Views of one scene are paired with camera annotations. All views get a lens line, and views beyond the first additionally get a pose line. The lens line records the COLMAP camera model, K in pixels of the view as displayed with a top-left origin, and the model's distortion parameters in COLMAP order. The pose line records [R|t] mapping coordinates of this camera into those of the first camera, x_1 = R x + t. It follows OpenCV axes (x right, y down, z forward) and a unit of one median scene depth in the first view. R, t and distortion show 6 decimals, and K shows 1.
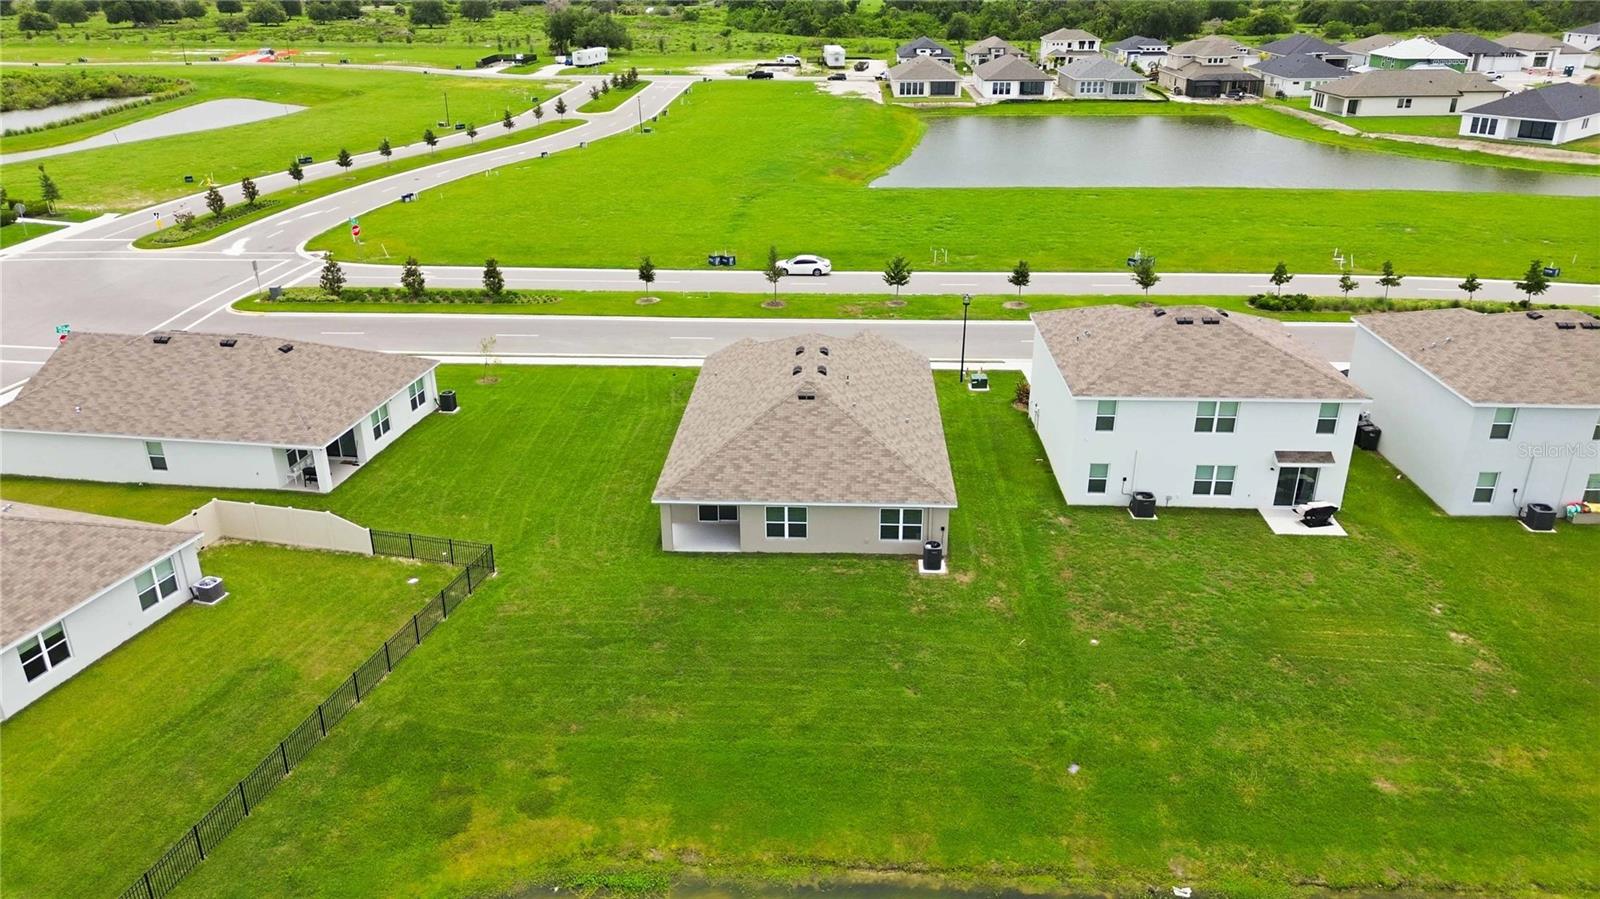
lens RADIAL K [[1139.8, 0, 797.1], [0, 1139.8, 445.6], [0, 0, 1]] dist [0.067479, -0.060244]
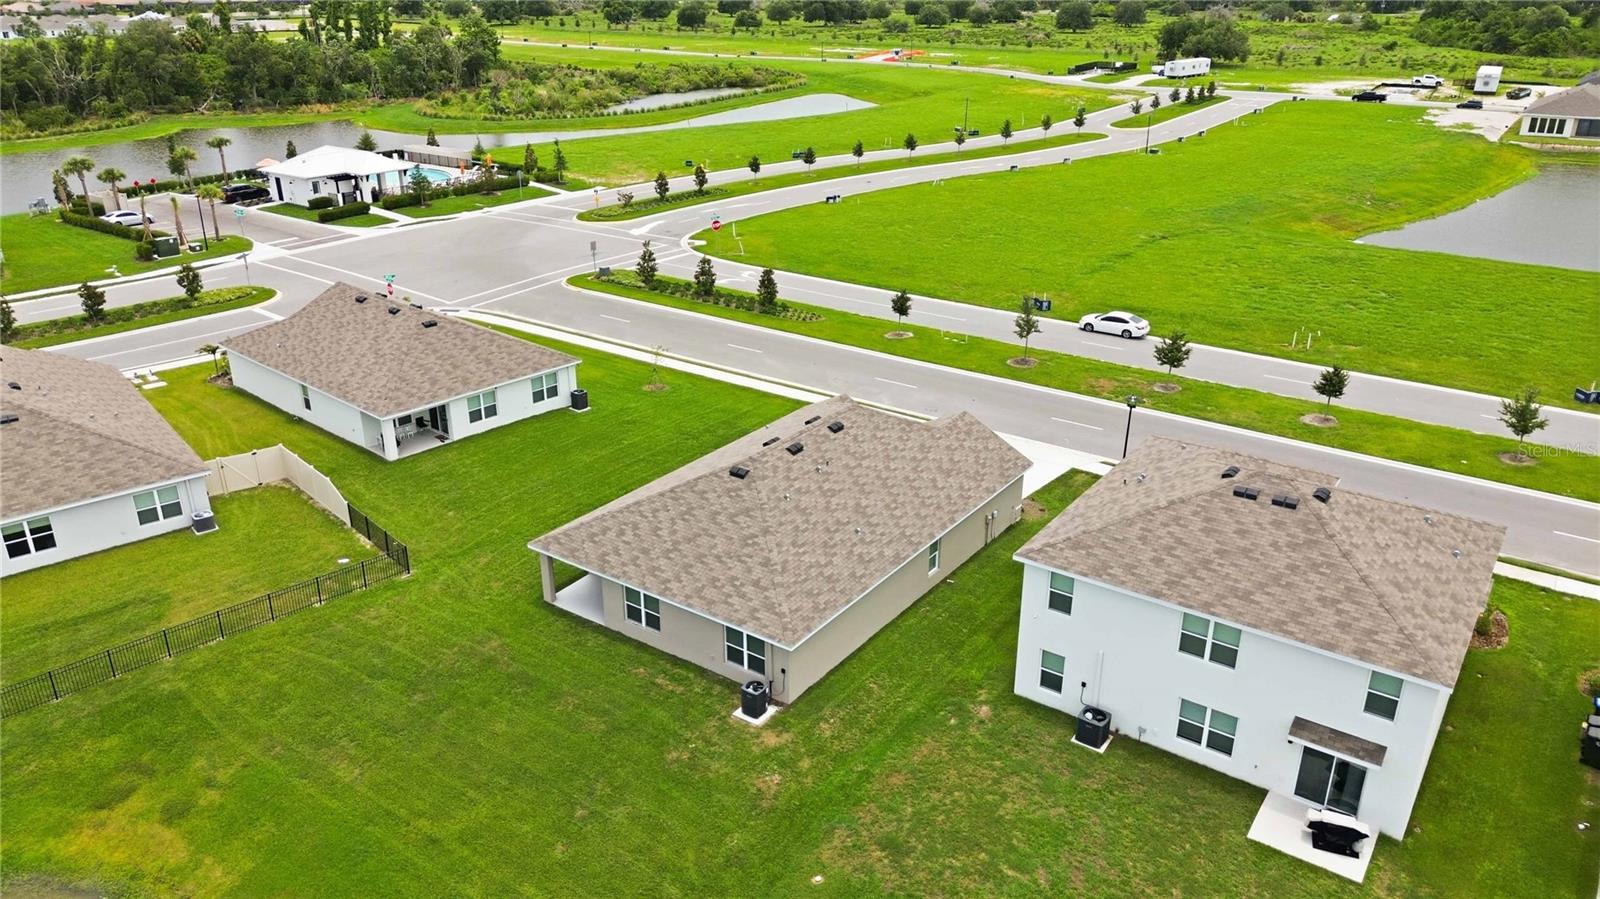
lens RADIAL K [[1139.8, 0, 794.7], [0, 1139.8, 449.3], [0, 0, 1]] dist [0.067479, -0.060244]
pose [[0.838118, 0.216524, -0.500675, 0.465393], [-0.216467, 0.974501, 0.059075, -0.119980], [0.500699, 0.058868, 0.863617, 0.267536]]
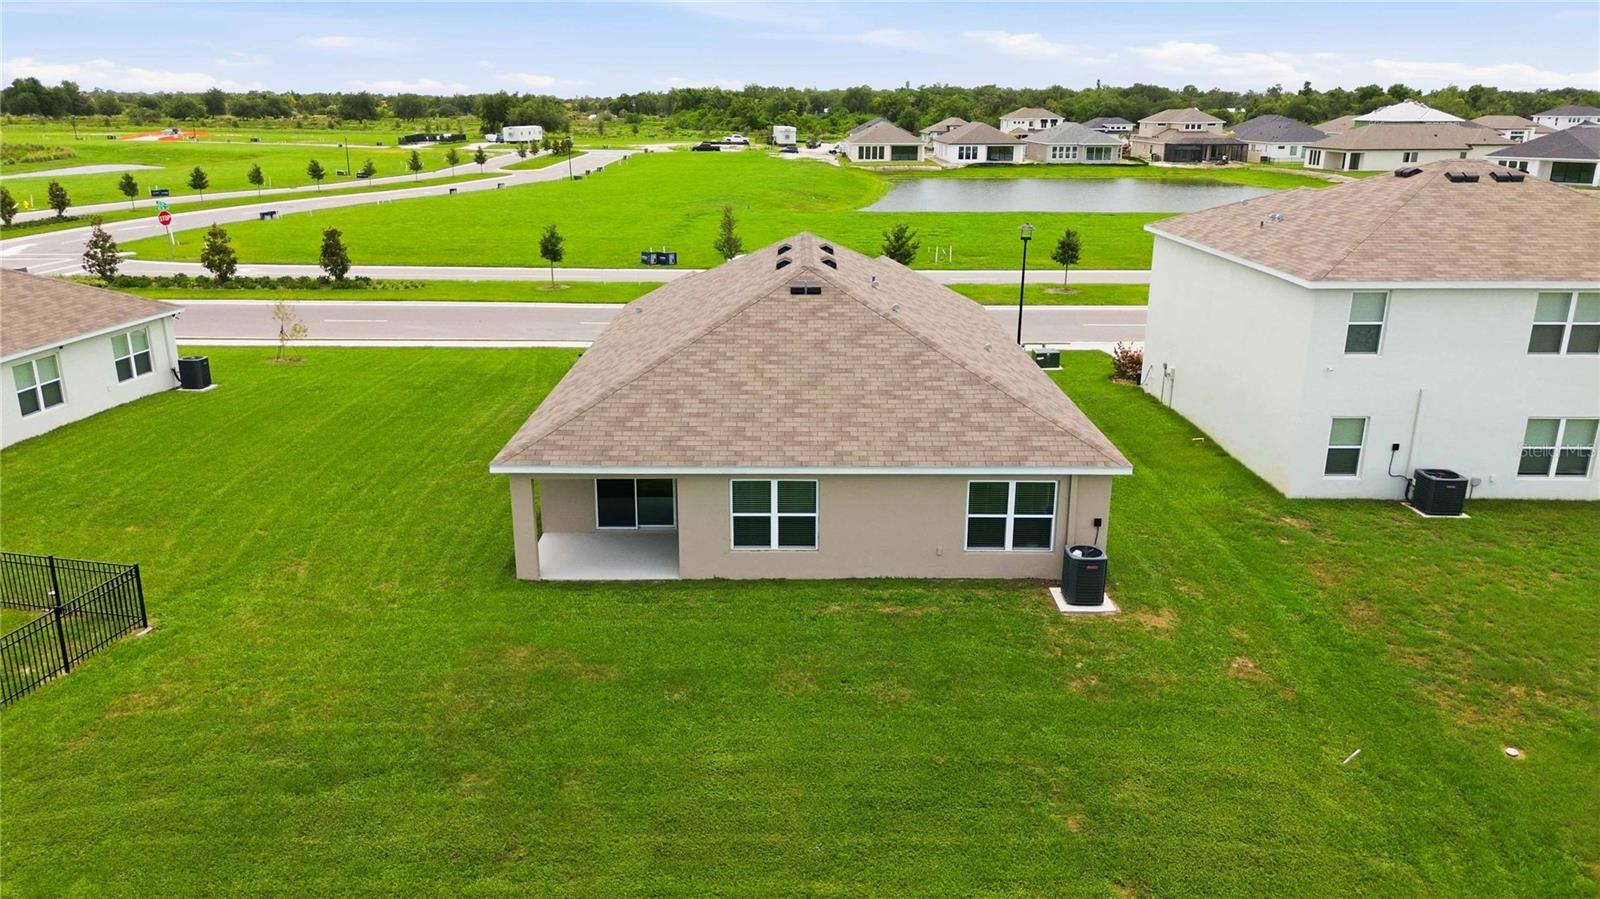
lens RADIAL K [[1139.8, 0, 798.8], [0, 1139.8, 442.9], [0, 0, 1]] dist [0.067479, -0.060244]
pose [[0.998755, -0.006189, 0.049496, -0.021136], [0.011579, 0.993936, -0.109347, 0.083539], [-0.048519, 0.109784, 0.992771, 0.474769]]
